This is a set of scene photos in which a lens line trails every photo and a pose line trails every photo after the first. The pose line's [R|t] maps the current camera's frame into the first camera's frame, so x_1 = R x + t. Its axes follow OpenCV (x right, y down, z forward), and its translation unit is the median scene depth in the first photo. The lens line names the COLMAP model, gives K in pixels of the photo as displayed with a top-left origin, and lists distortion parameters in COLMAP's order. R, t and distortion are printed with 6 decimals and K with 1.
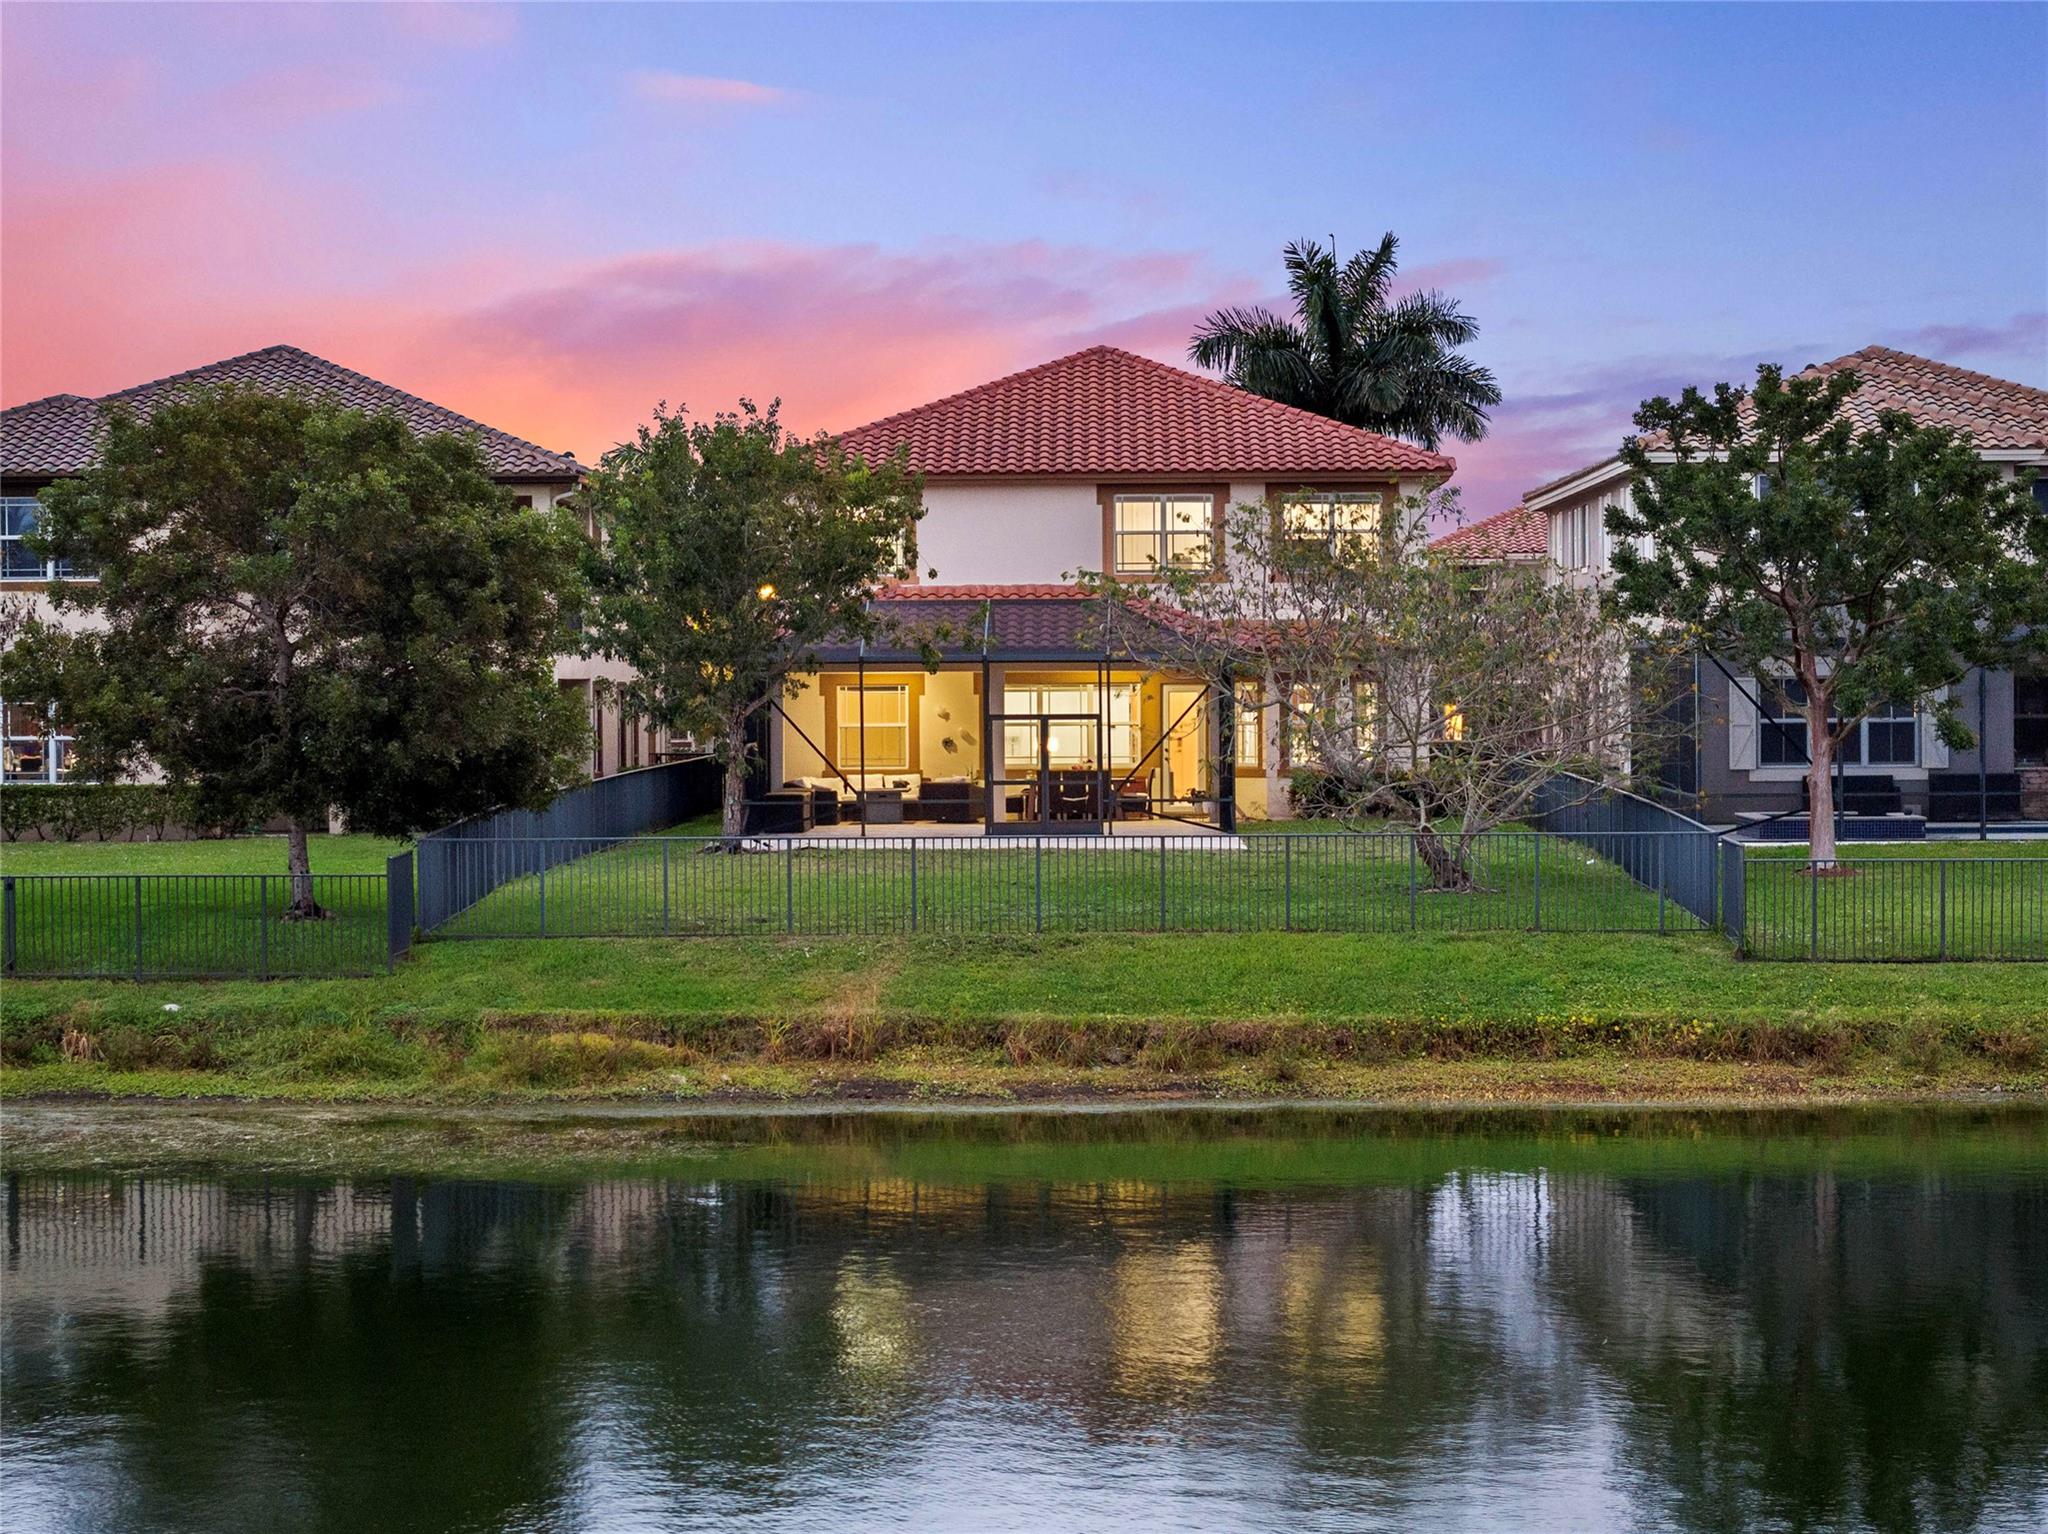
lens RADIAL K [[4217.8, 0, 1024.0], [0, 4217.8, 767.0], [0, 0, 1]] dist [-0.055436, 0.002777]
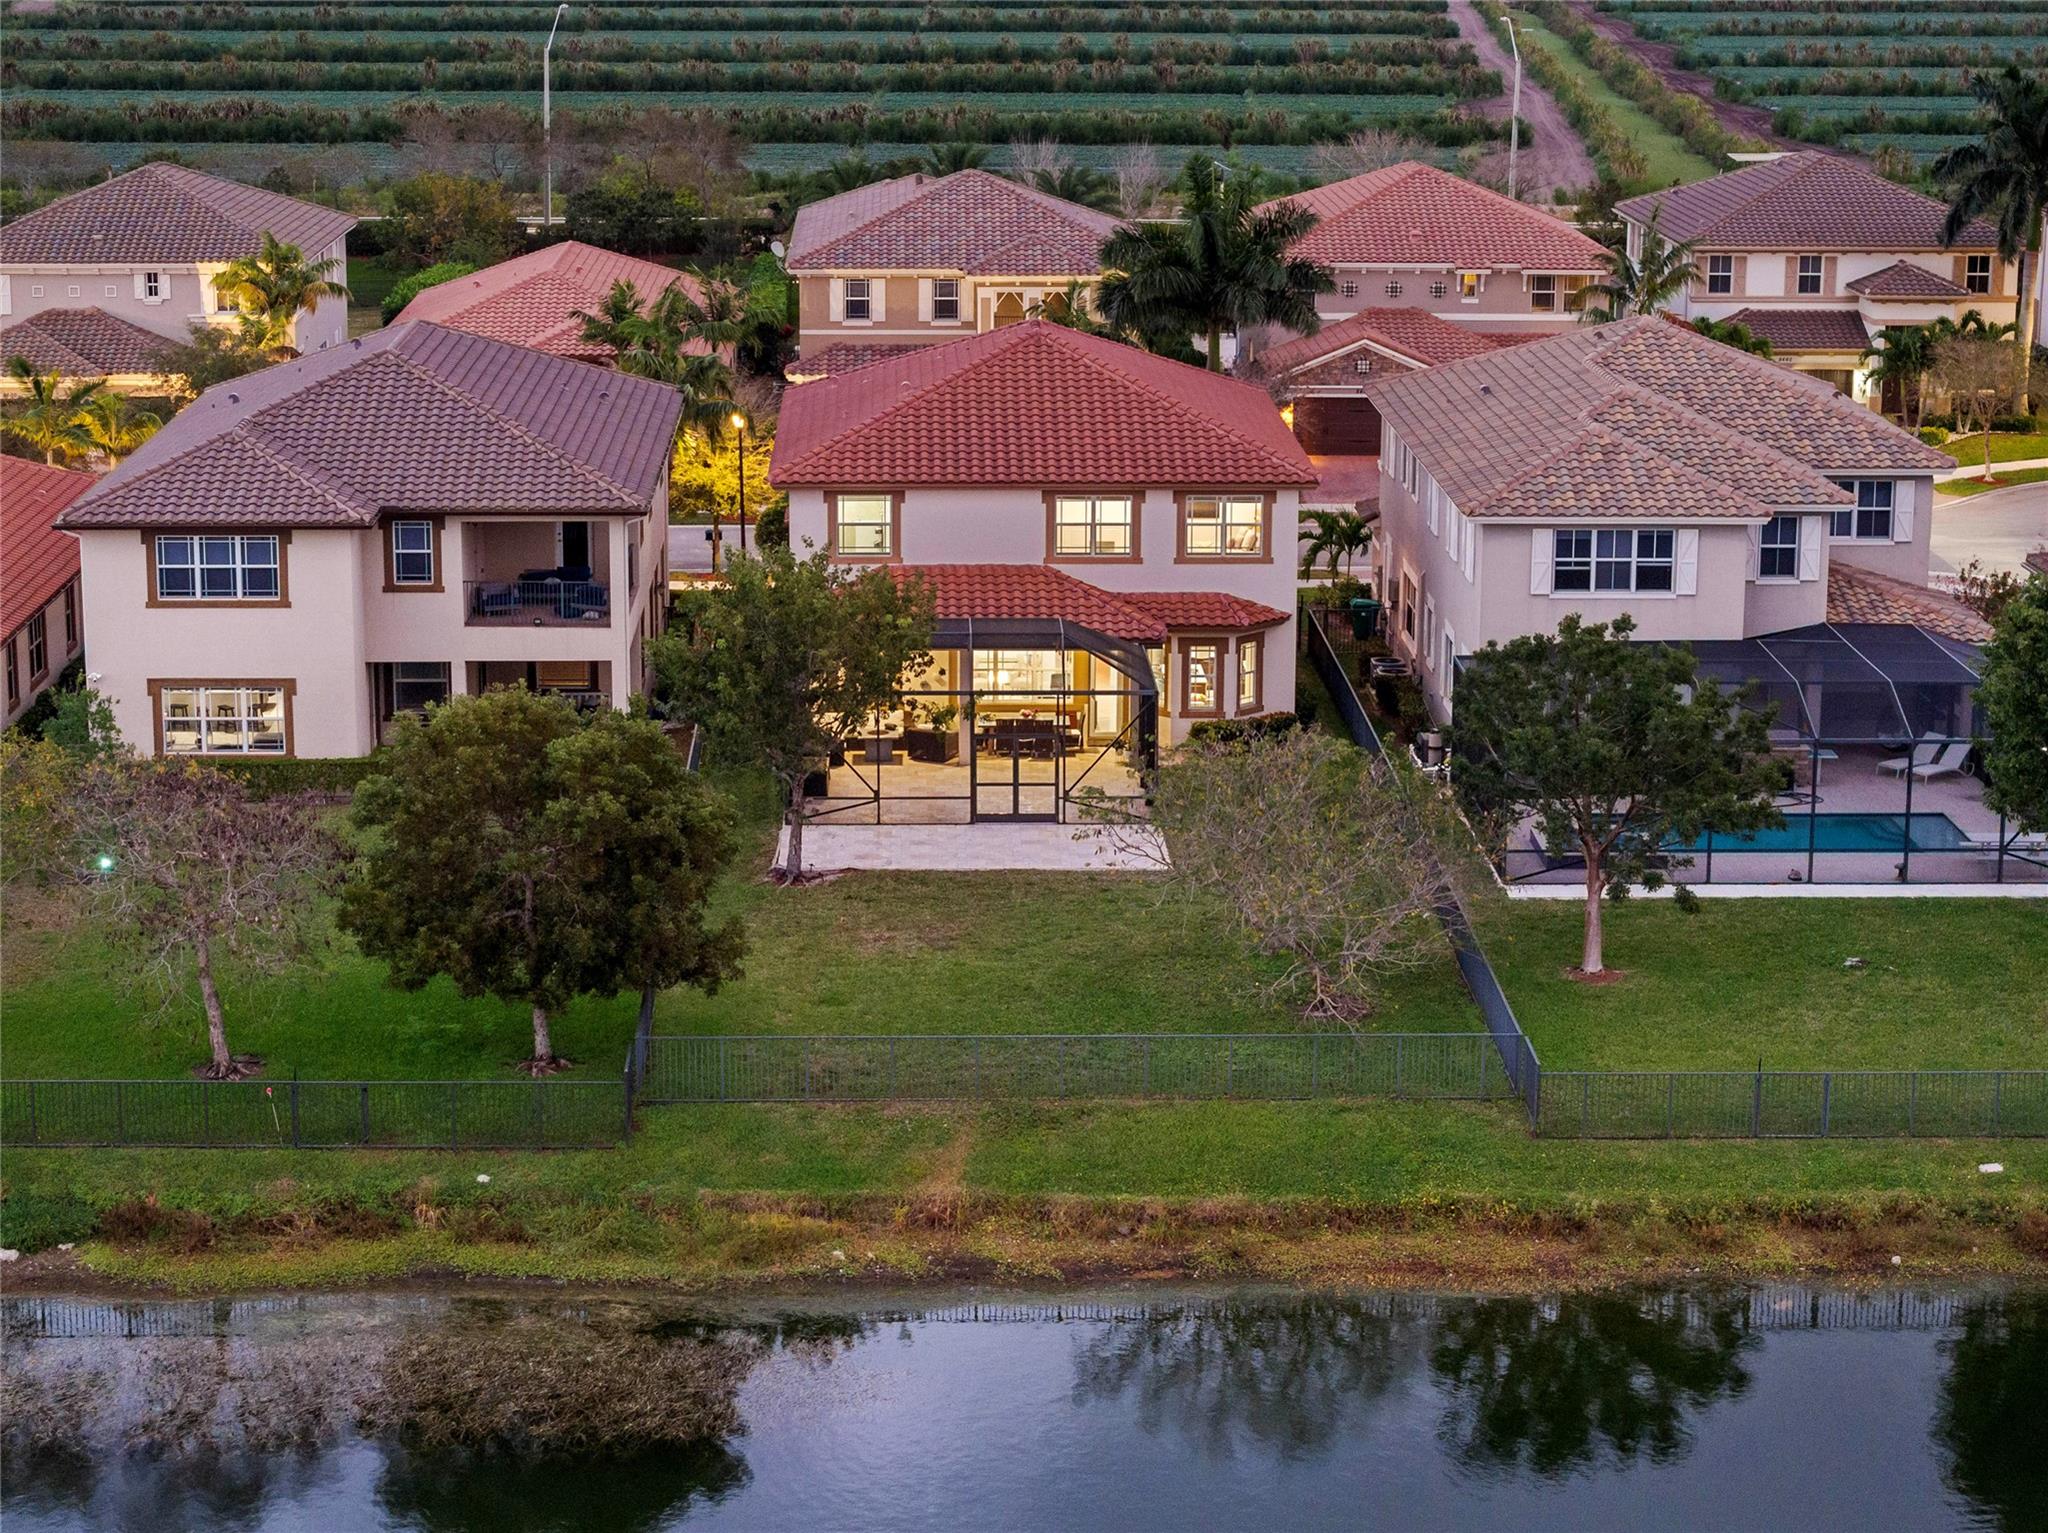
lens RADIAL K [[4217.8, 0, 1024.0], [0, 4217.8, 766.5], [0, 0, 1]] dist [-0.055436, 0.002777]
pose [[0.998532, -0.003918, 0.054018, -0.093672], [-0.007000, 0.979679, 0.200449, -0.390576], [-0.053706, -0.200533, 0.978214, -0.439365]]
